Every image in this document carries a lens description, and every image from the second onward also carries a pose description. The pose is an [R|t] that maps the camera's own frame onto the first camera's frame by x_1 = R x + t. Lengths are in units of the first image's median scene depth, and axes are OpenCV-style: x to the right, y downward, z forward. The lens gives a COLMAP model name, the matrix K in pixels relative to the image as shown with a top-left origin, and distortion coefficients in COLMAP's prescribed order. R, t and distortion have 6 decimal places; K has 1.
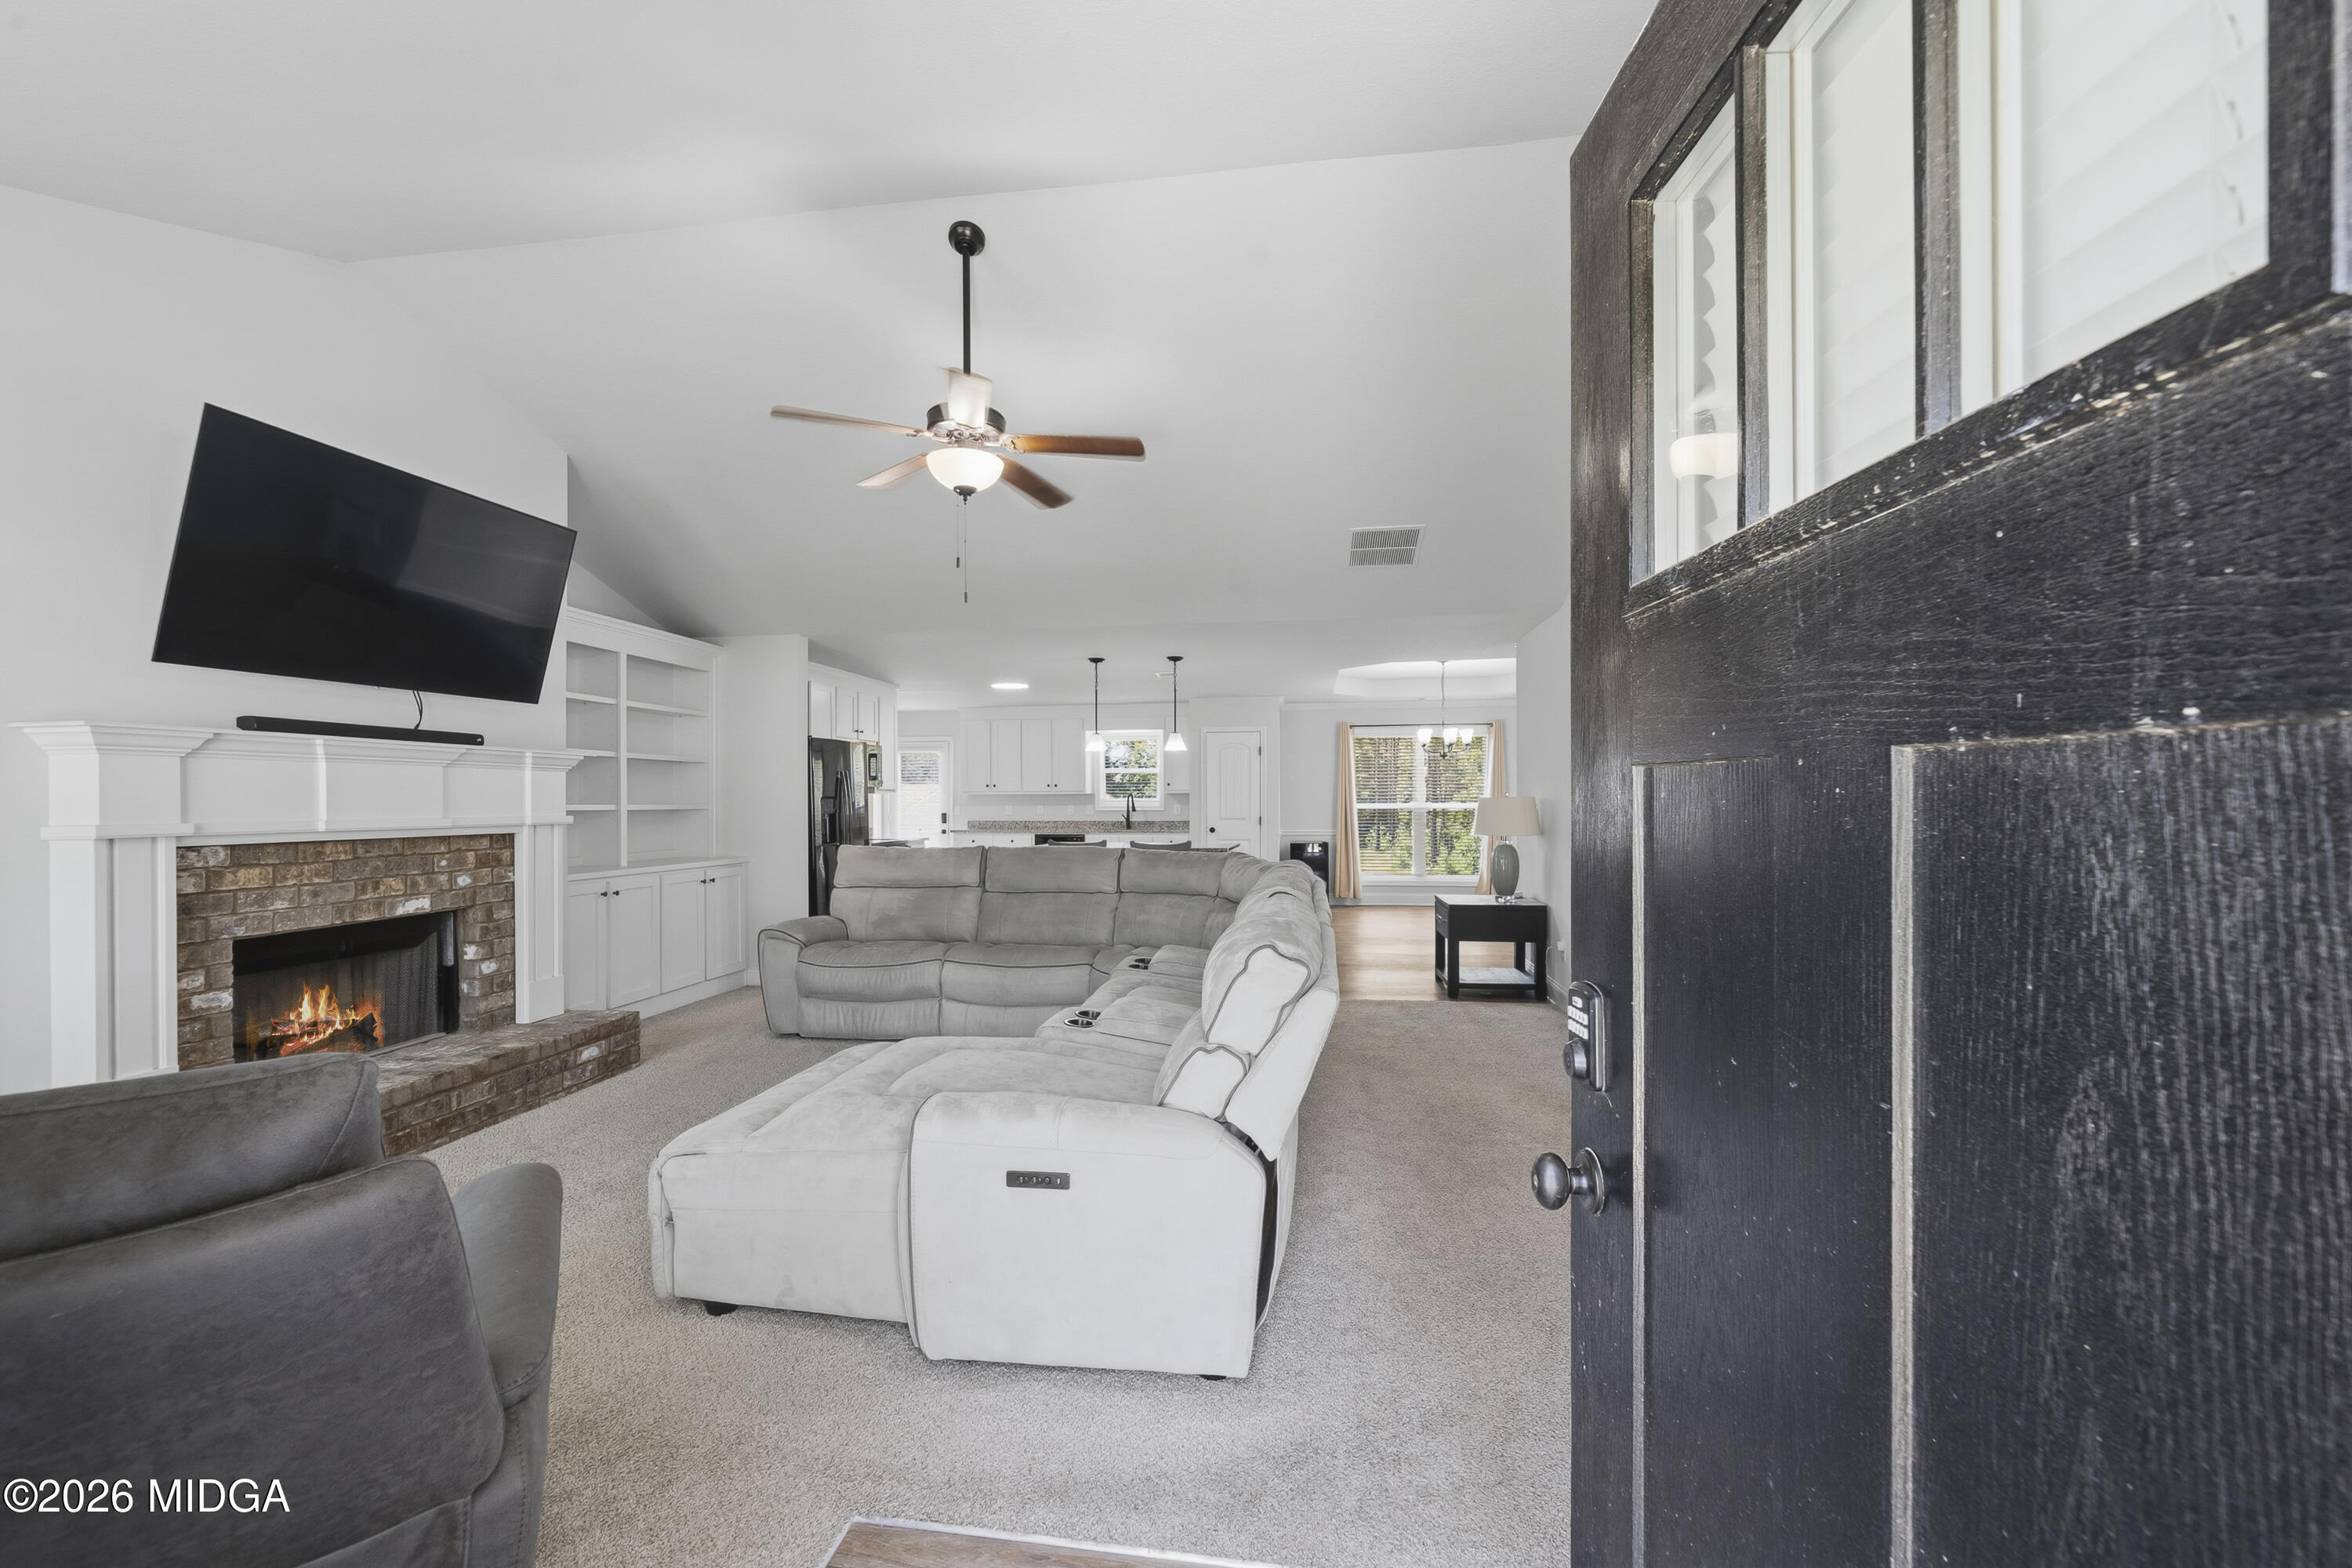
lens RADIAL K [[911.8, 0, 1184.6], [0, 911.8, 798.4], [0, 0, 1]] dist [-0.000099, 0.000034]
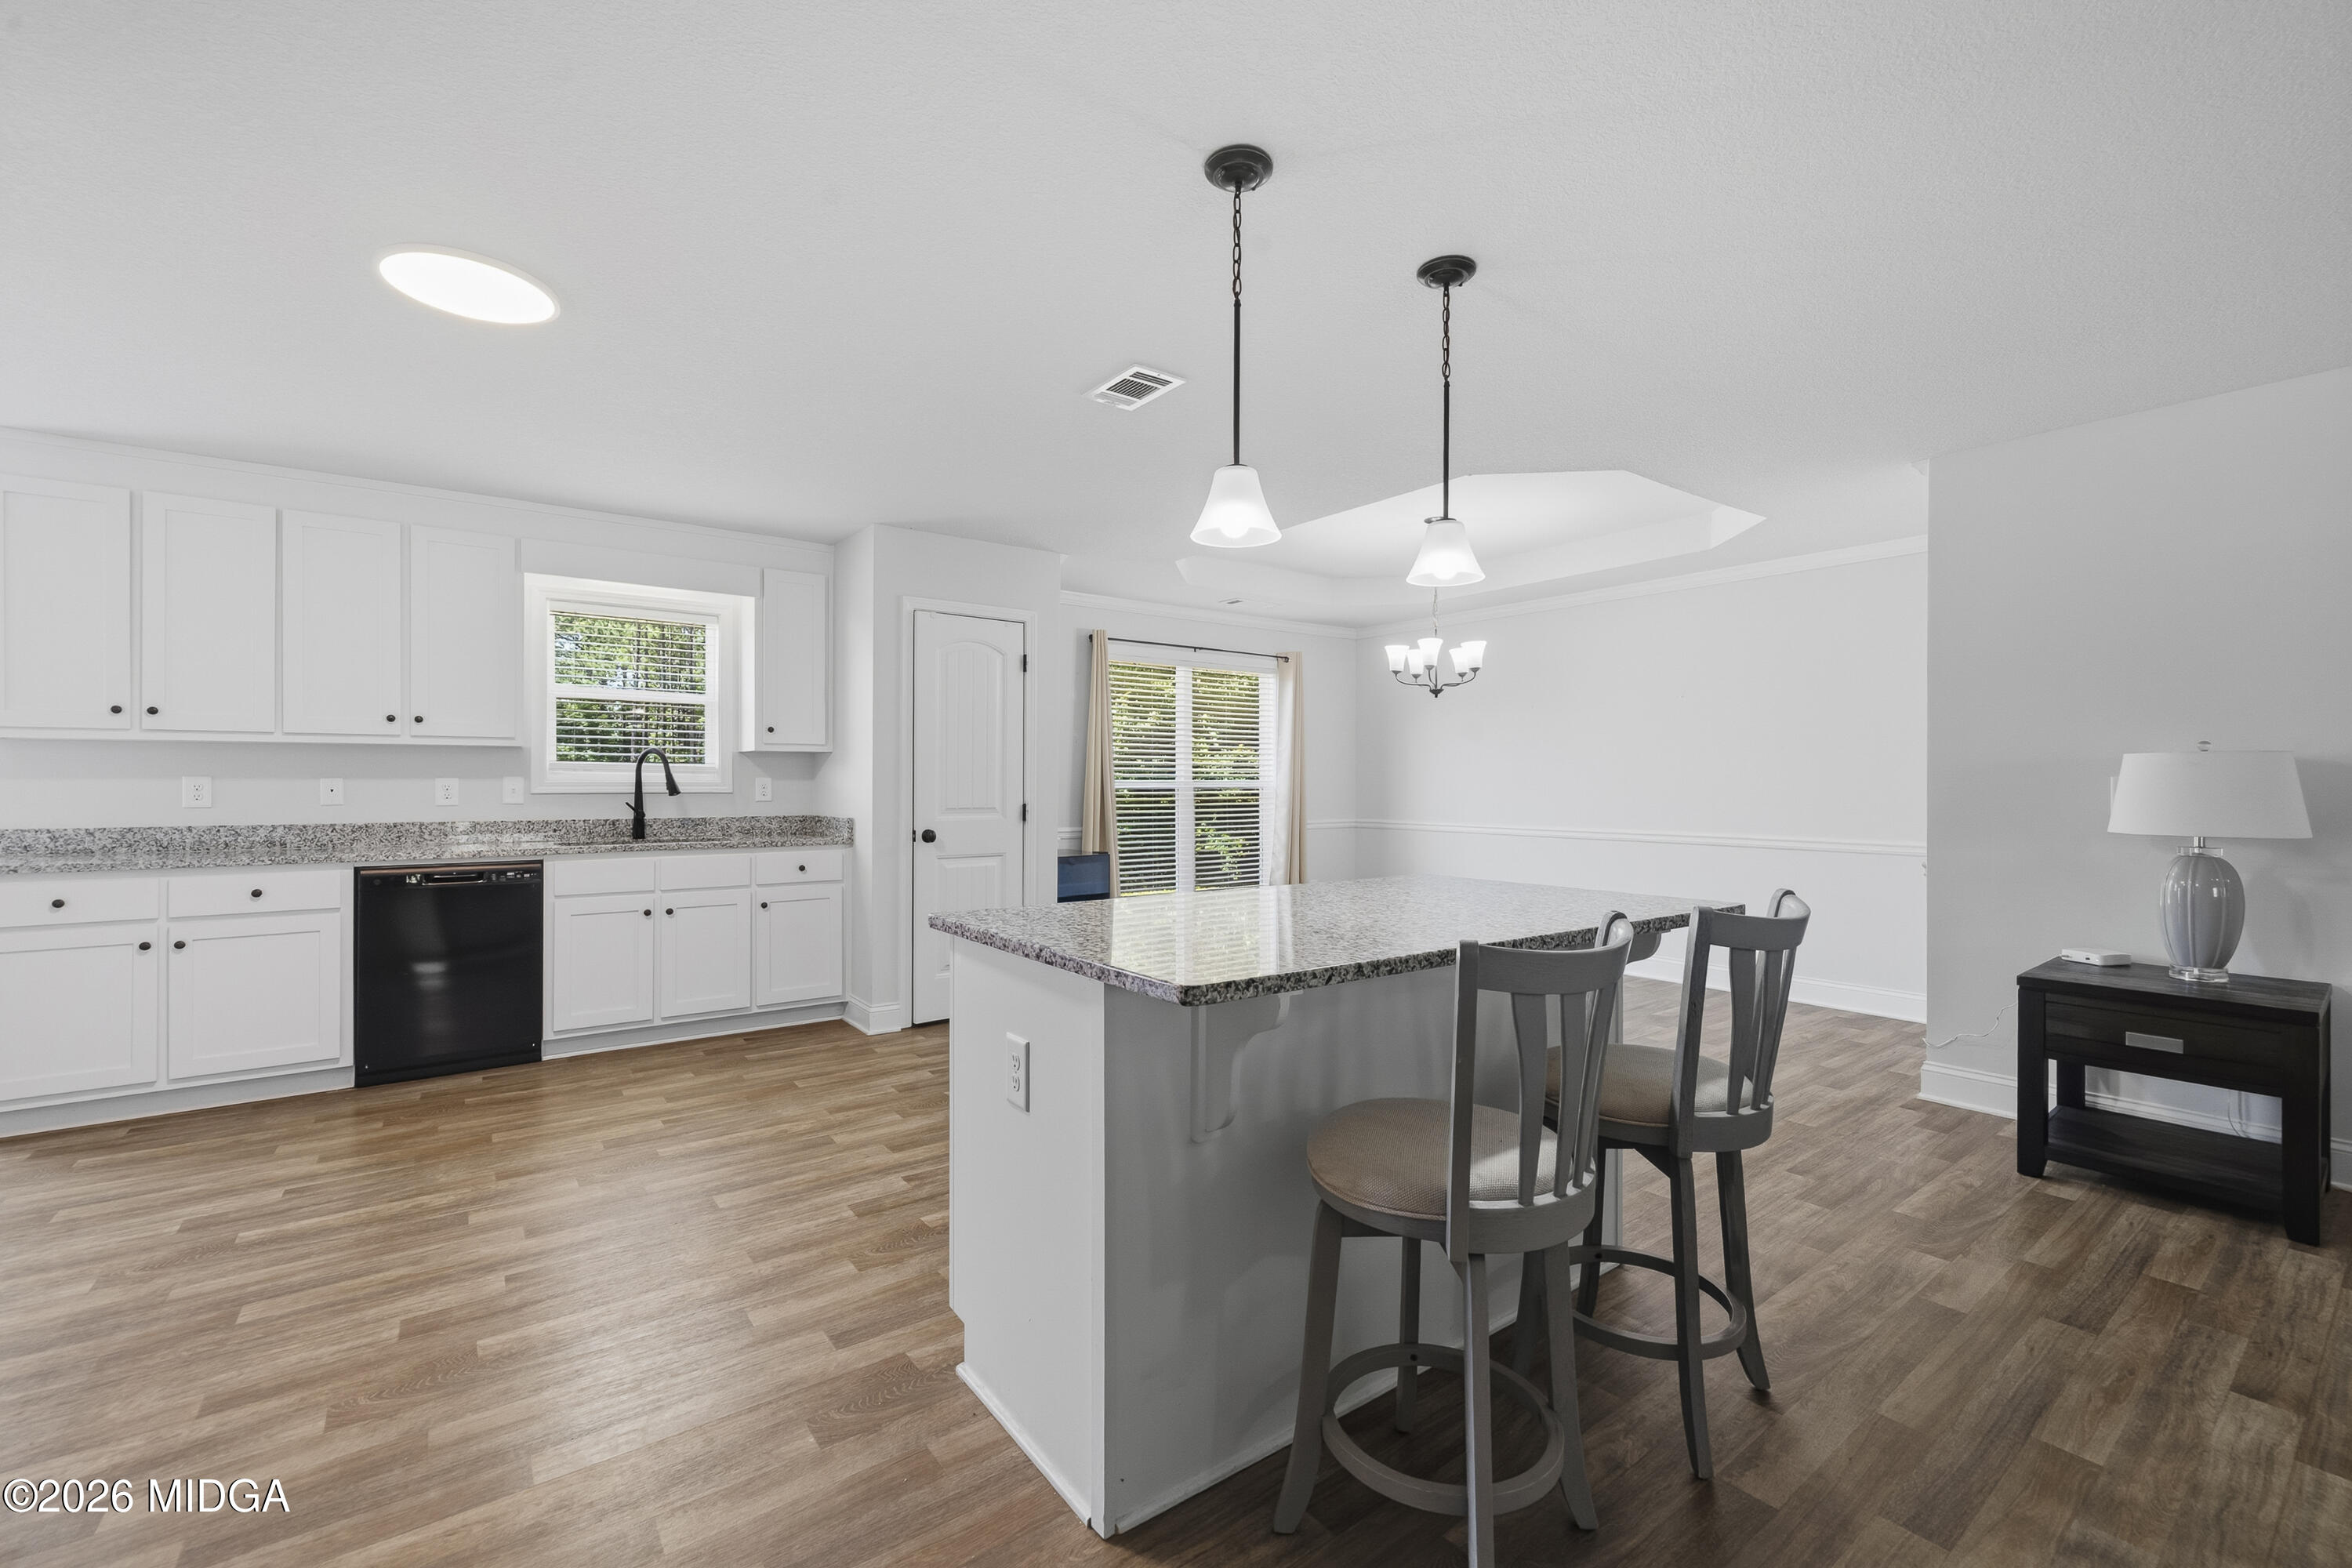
lens RADIAL K [[976.1, 0, 1176.9], [0, 976.1, 792.5], [0, 0, 1]] dist [-0.000043, -0.000001]
pose [[0.705132, 0.002335, 0.709072, -0.202190], [-0.000233, 0.999995, -0.003061, 0.014459], [-0.709076, 0.001993, 0.705129, 0.550261]]
